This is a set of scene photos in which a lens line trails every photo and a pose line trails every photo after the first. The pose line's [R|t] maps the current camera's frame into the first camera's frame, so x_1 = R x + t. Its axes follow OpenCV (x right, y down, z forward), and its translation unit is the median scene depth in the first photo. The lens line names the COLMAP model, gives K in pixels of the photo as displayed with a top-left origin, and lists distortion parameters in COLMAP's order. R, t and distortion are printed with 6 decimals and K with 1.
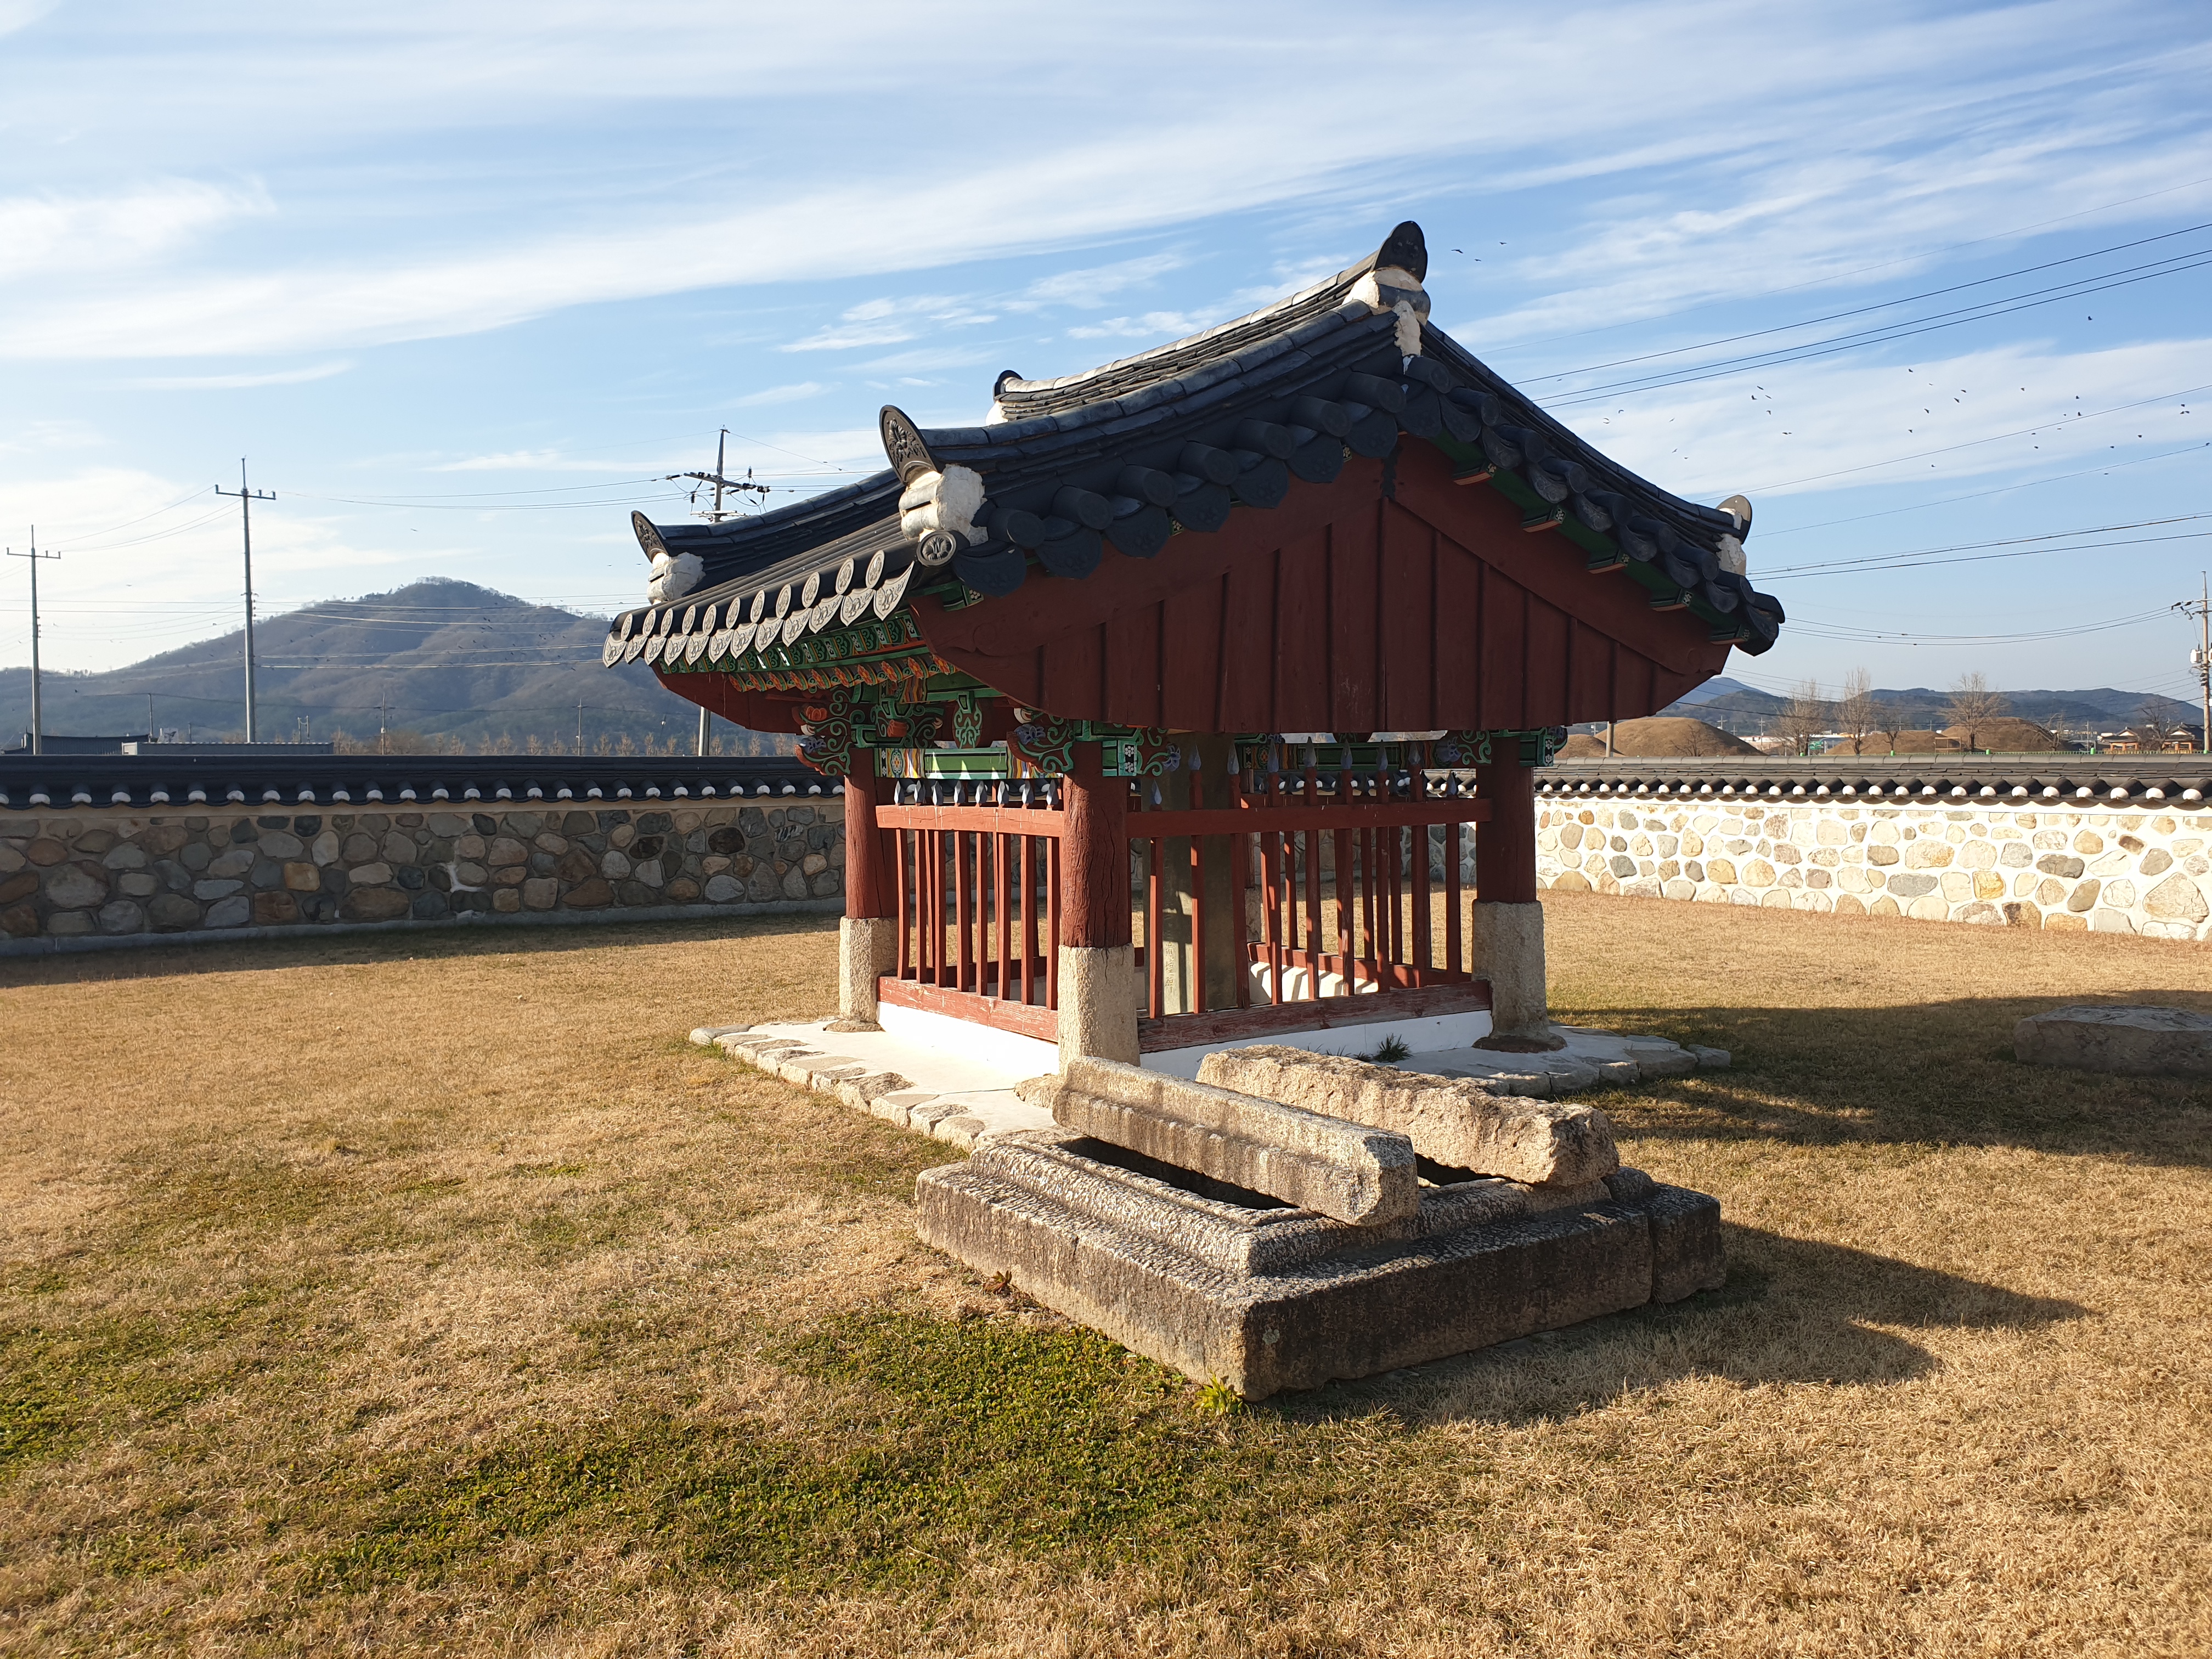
lens RADIAL K [[1709.8, 0, 1090.1], [0, 1709.8, 828.1], [0, 0, 1]] dist [0.006942, -0.000257]
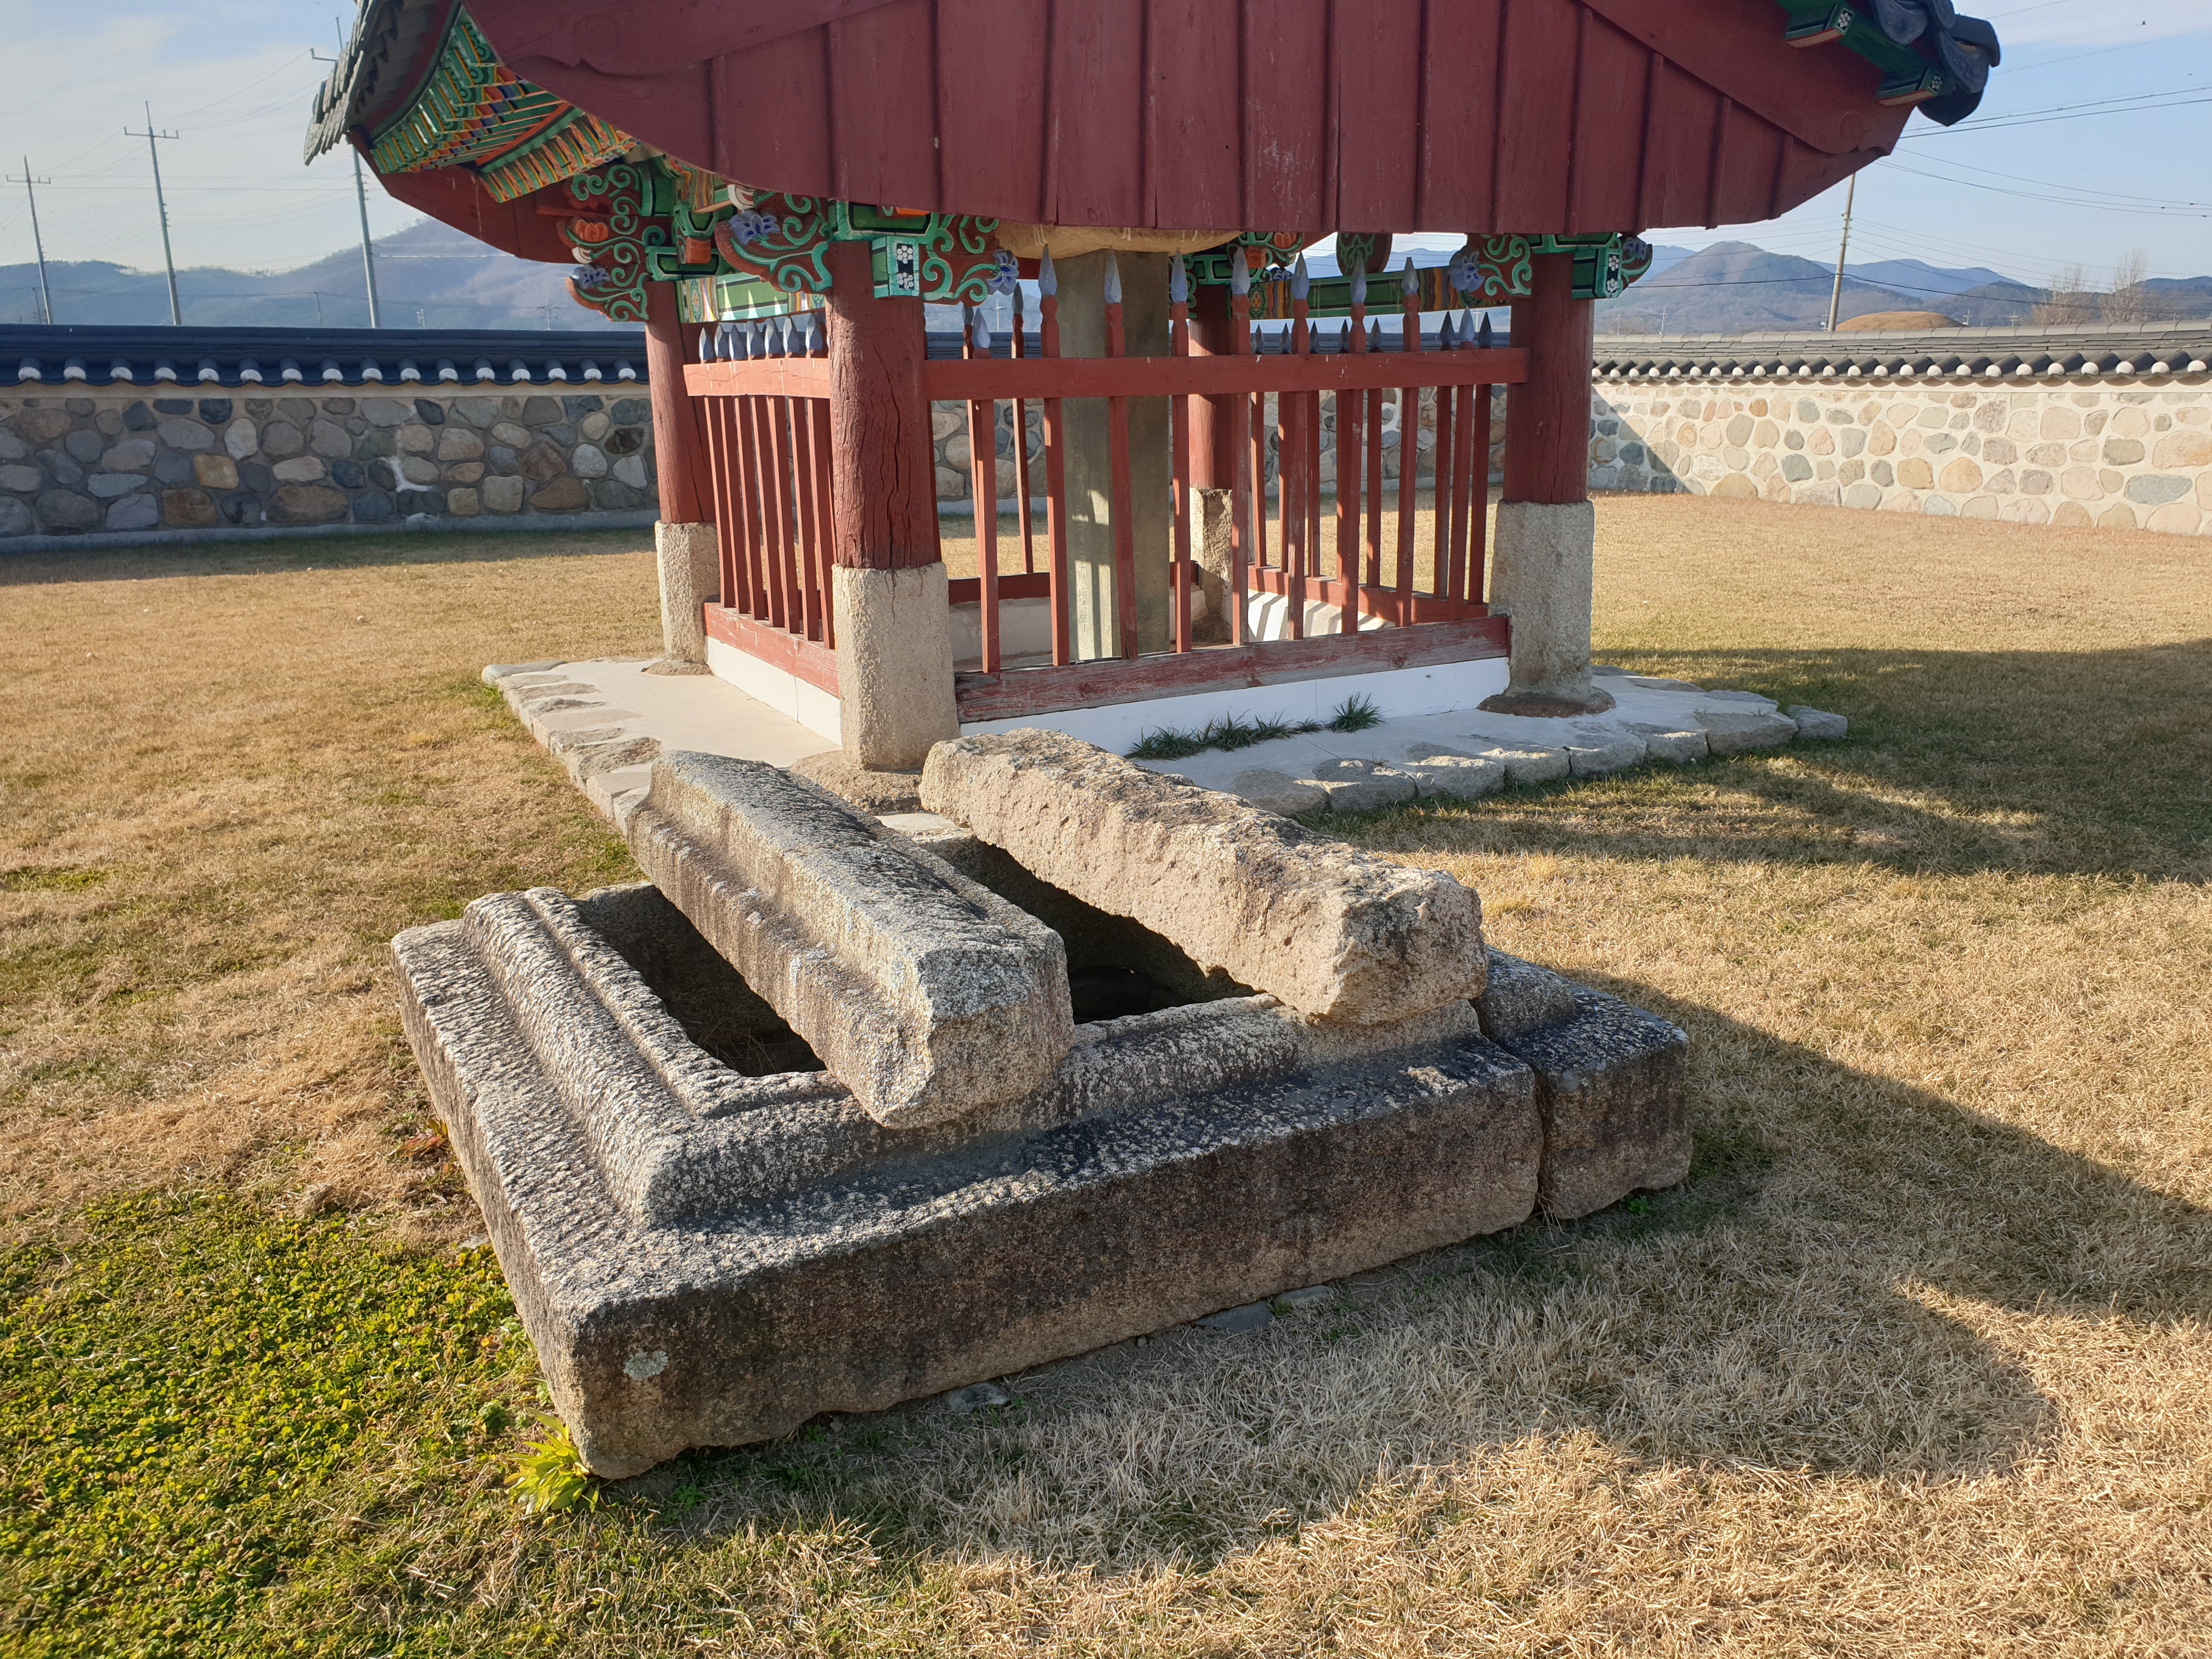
lens RADIAL K [[1718.5, 0, 1132.2], [0, 1718.5, 834.3], [0, 0, 1]] dist [0.002542, 0.030355]
pose [[0.996610, 0.020087, -0.079785, 0.077219], [-0.001558, 0.974172, 0.225800, 0.009481], [0.082260, -0.224910, 0.970901, 0.153353]]
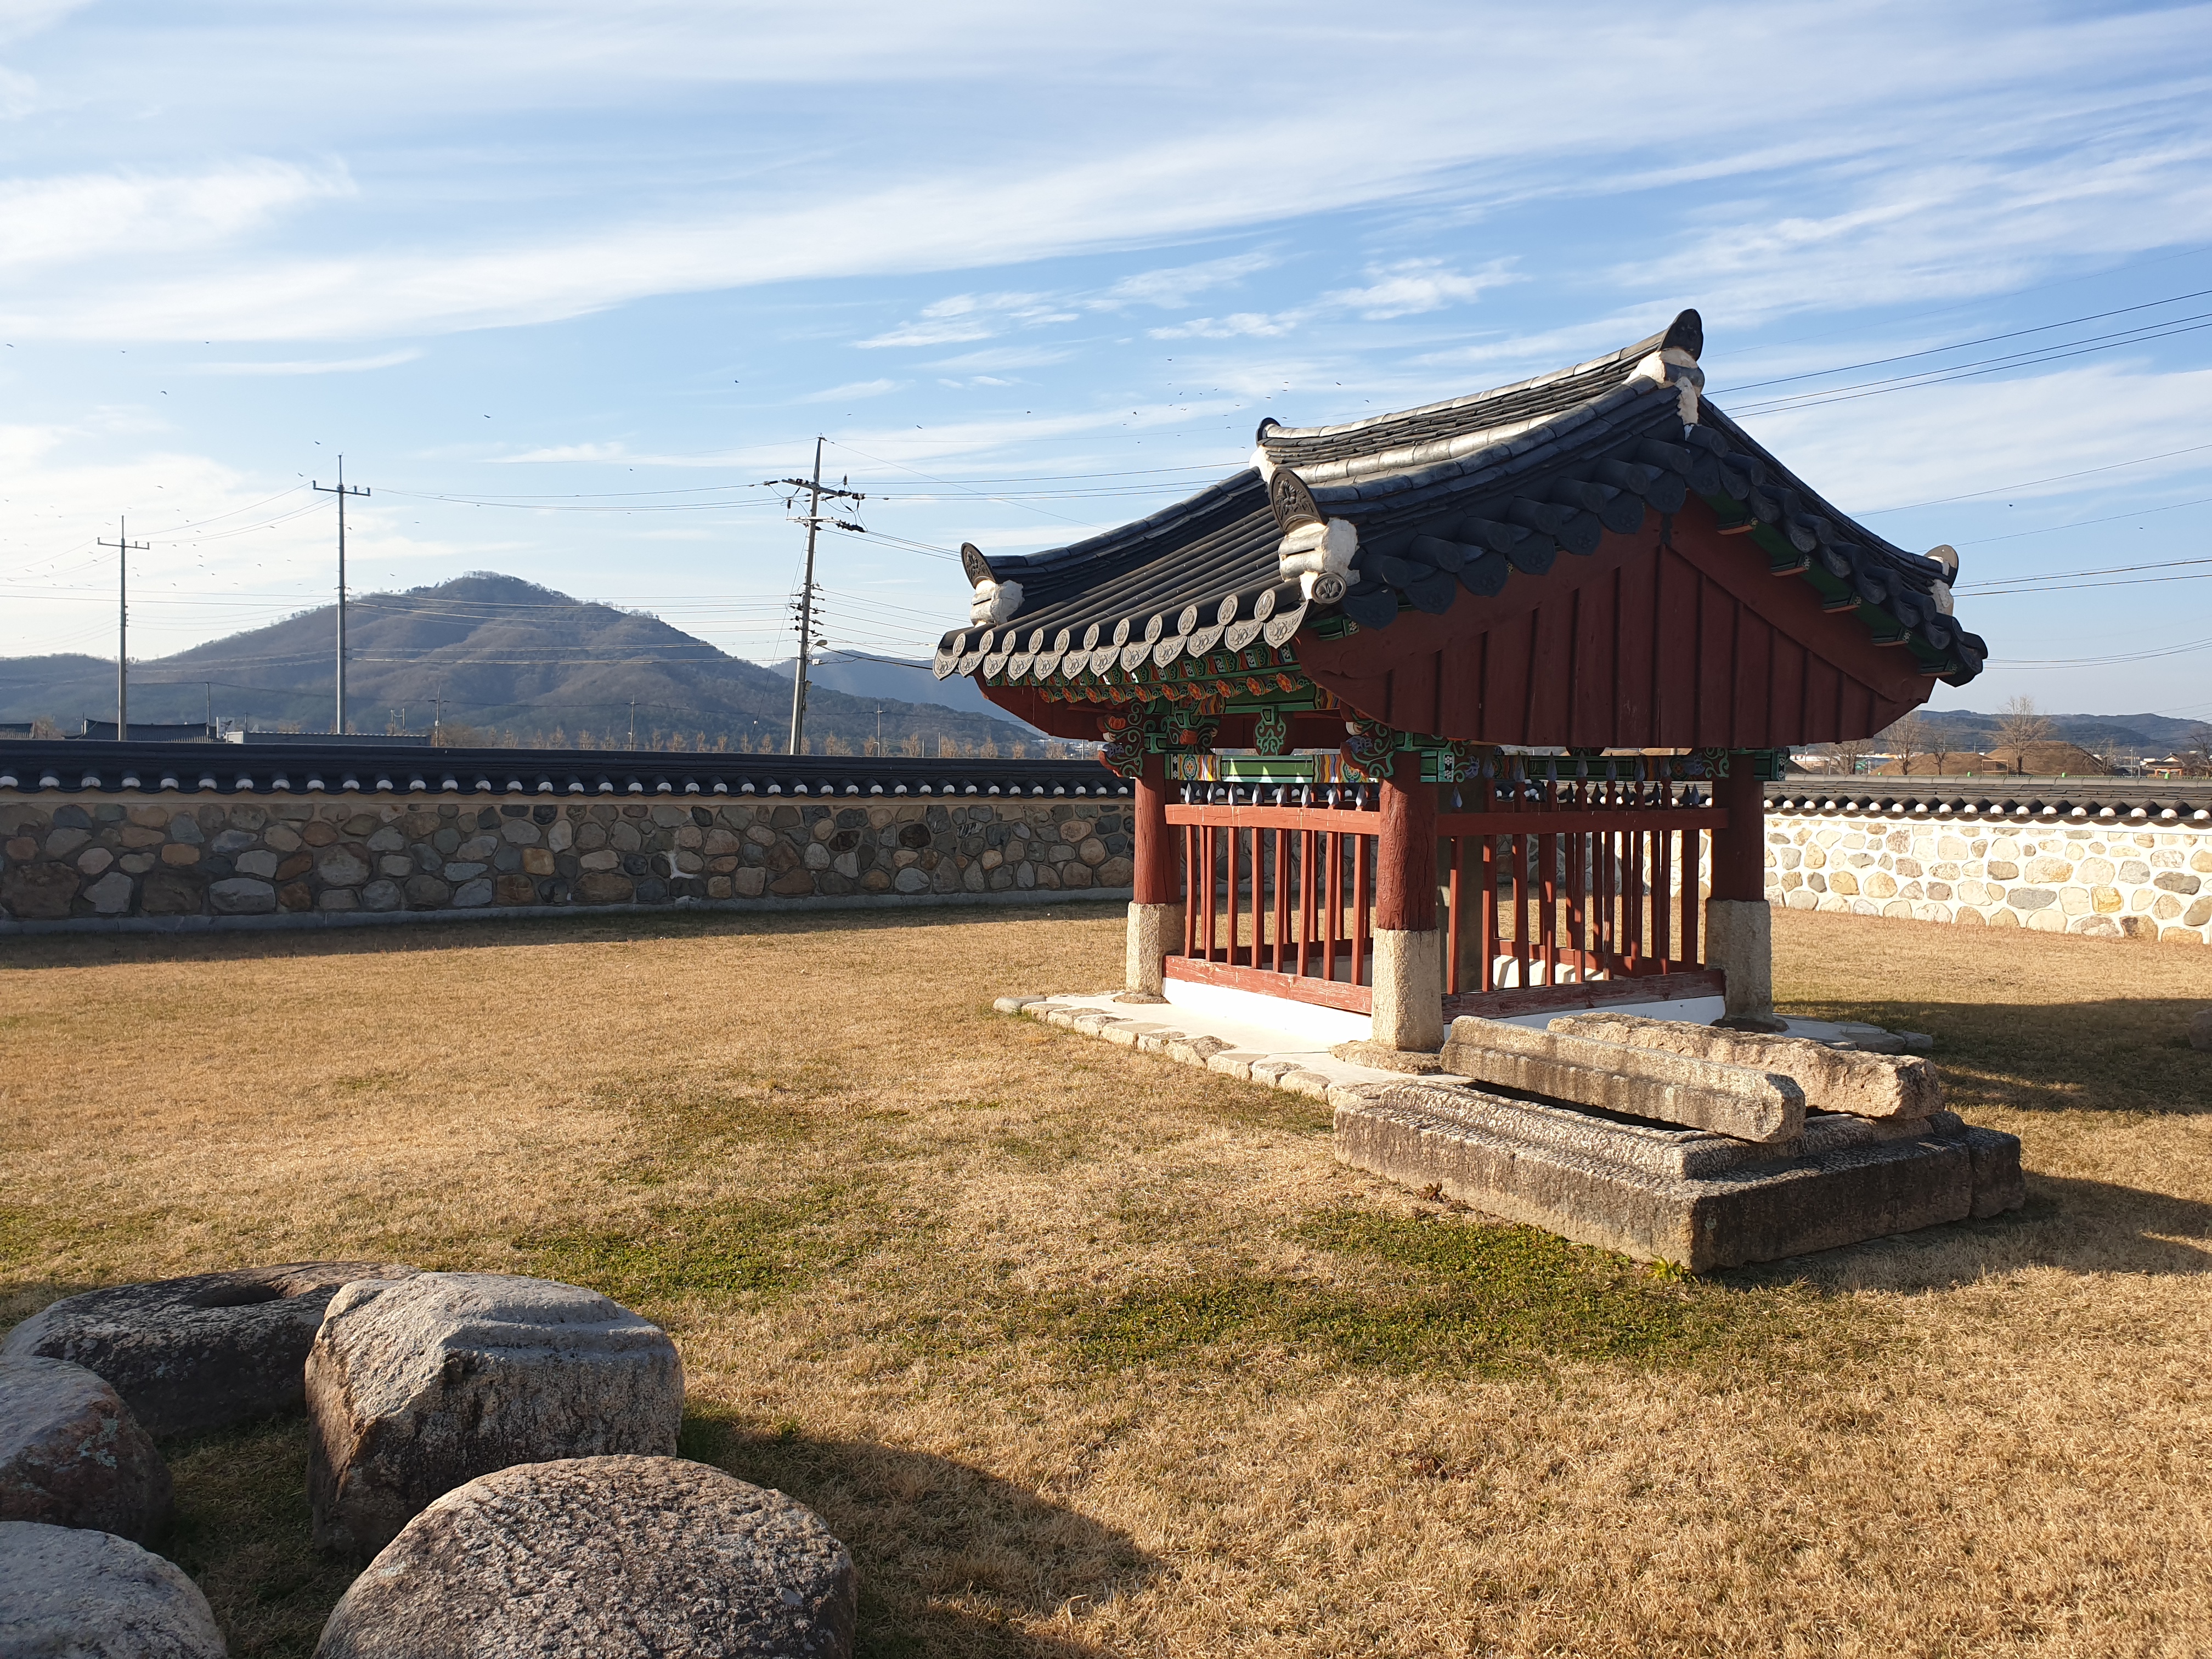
lens RADIAL K [[1705.2, 0, 1125.7], [0, 1705.2, 818.9], [0, 0, 1]] dist [0.007406, 0.008602]
pose [[0.999815, 0.018980, -0.003137, -0.090683], [-0.019007, 0.999780, -0.008888, 0.004138], [0.002967, 0.008946, 0.999956, -0.075735]]
